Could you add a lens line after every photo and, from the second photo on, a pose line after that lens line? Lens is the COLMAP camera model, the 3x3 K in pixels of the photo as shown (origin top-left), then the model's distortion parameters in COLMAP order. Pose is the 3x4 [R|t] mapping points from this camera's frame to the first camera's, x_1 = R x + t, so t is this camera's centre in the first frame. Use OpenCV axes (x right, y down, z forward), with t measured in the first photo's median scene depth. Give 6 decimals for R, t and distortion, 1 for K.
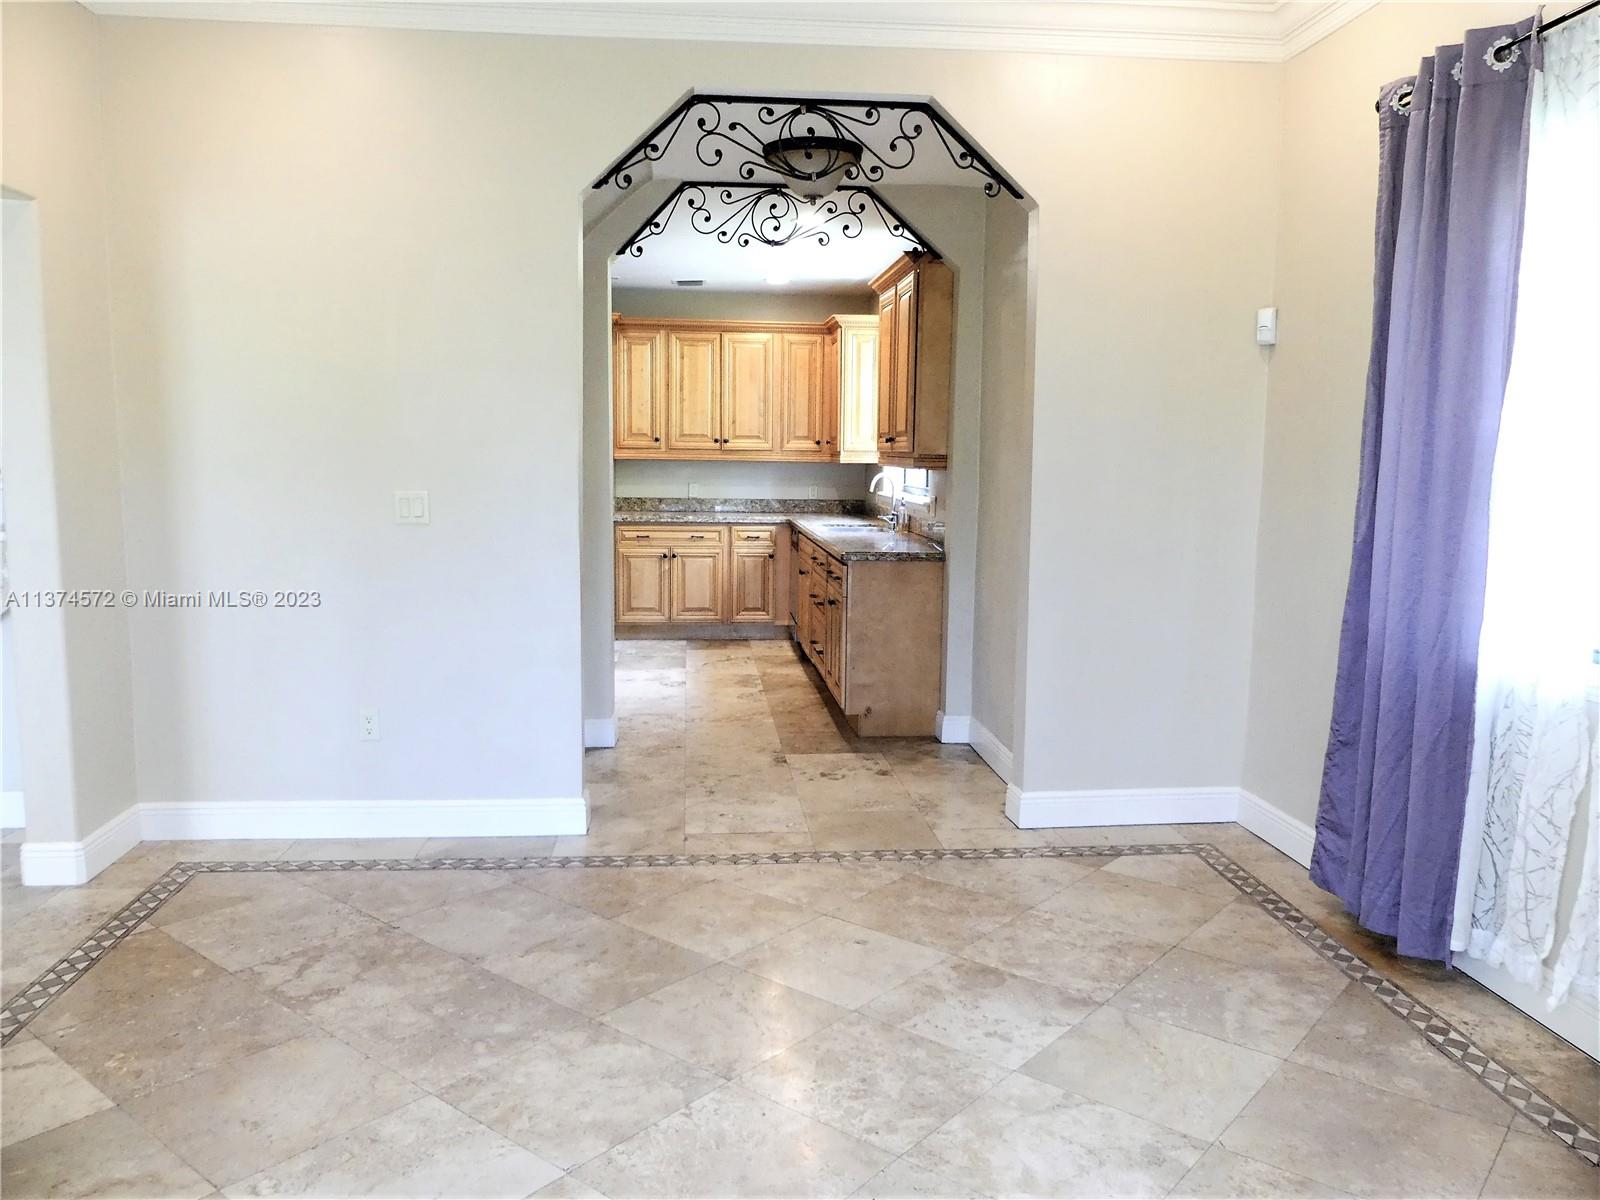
lens RADIAL K [[1187.5, 0, 799.7], [0, 1187.5, 601.4], [0, 0, 1]] dist [-0.018142, 0.009046]
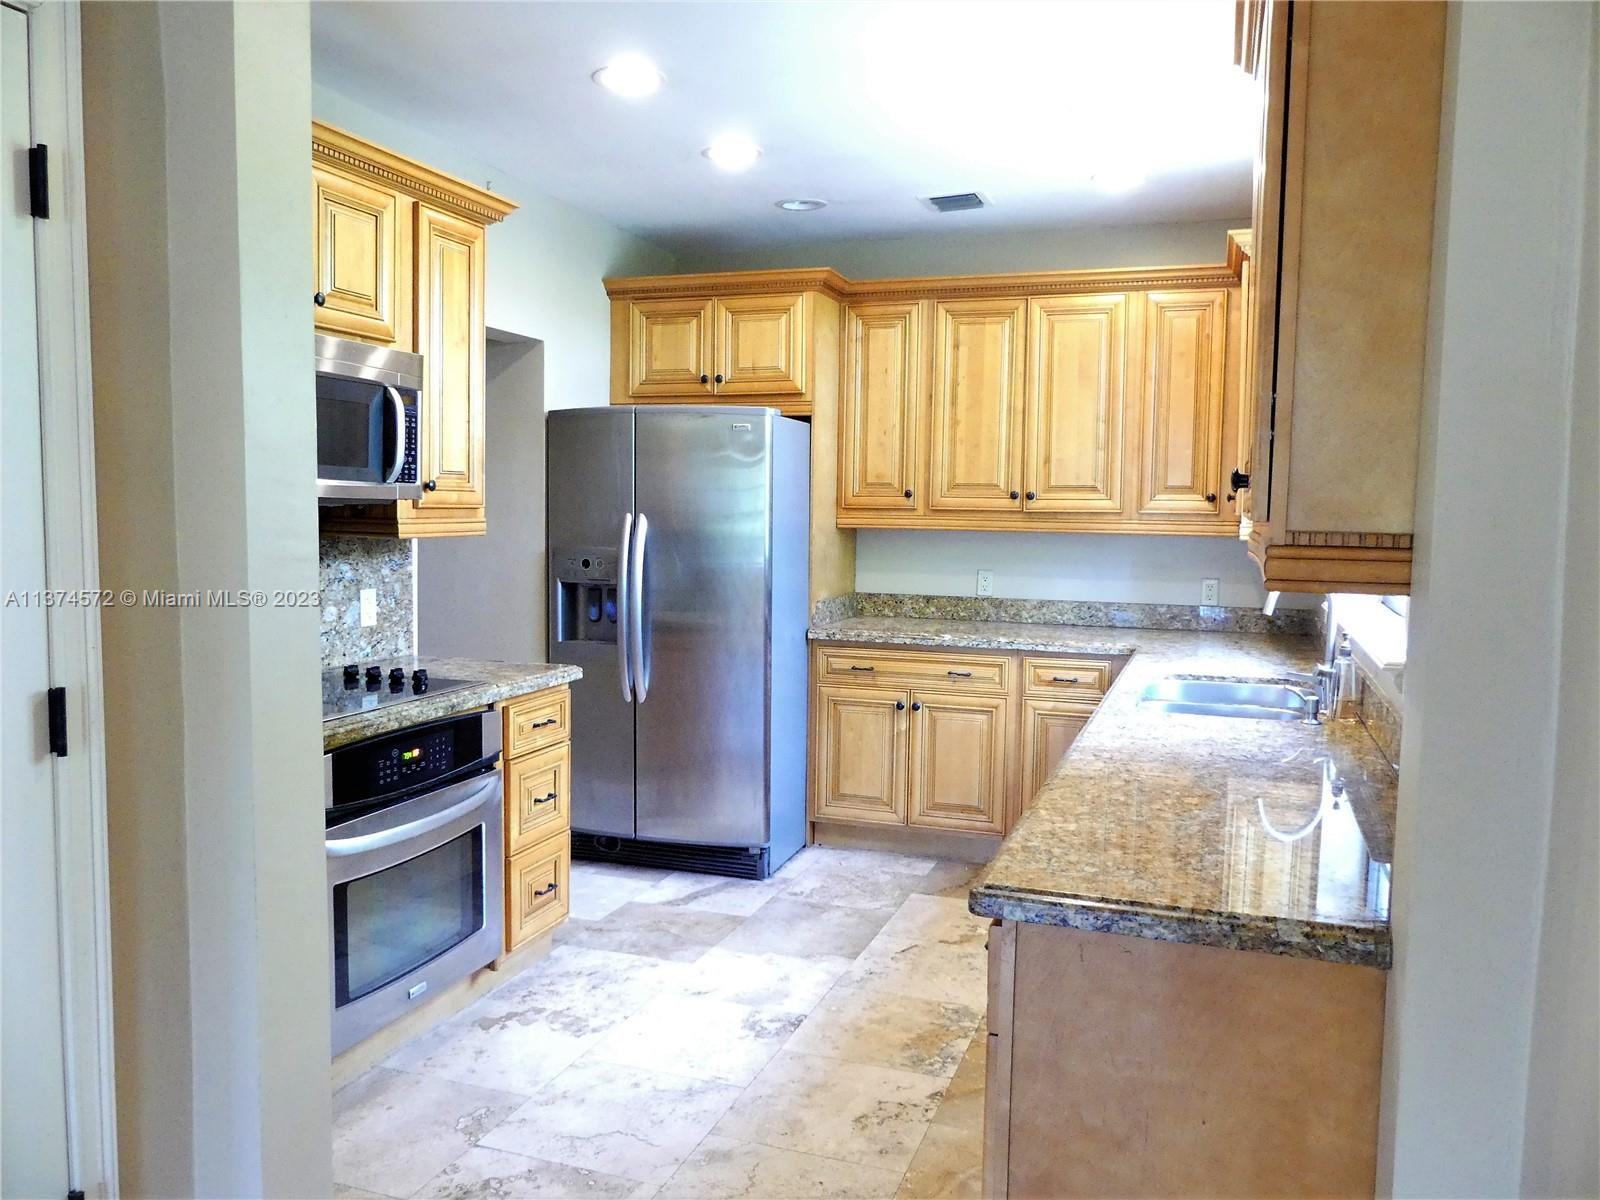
lens RADIAL K [[1187.5, 0, 806.9], [0, 1187.5, 598.8], [0, 0, 1]] dist [-0.018142, 0.009046]
pose [[0.906452, 0.030920, -0.421175, 0.074860], [-0.053596, 0.997675, -0.042107, -0.061102], [0.418894, 0.060742, 0.906001, 0.477534]]
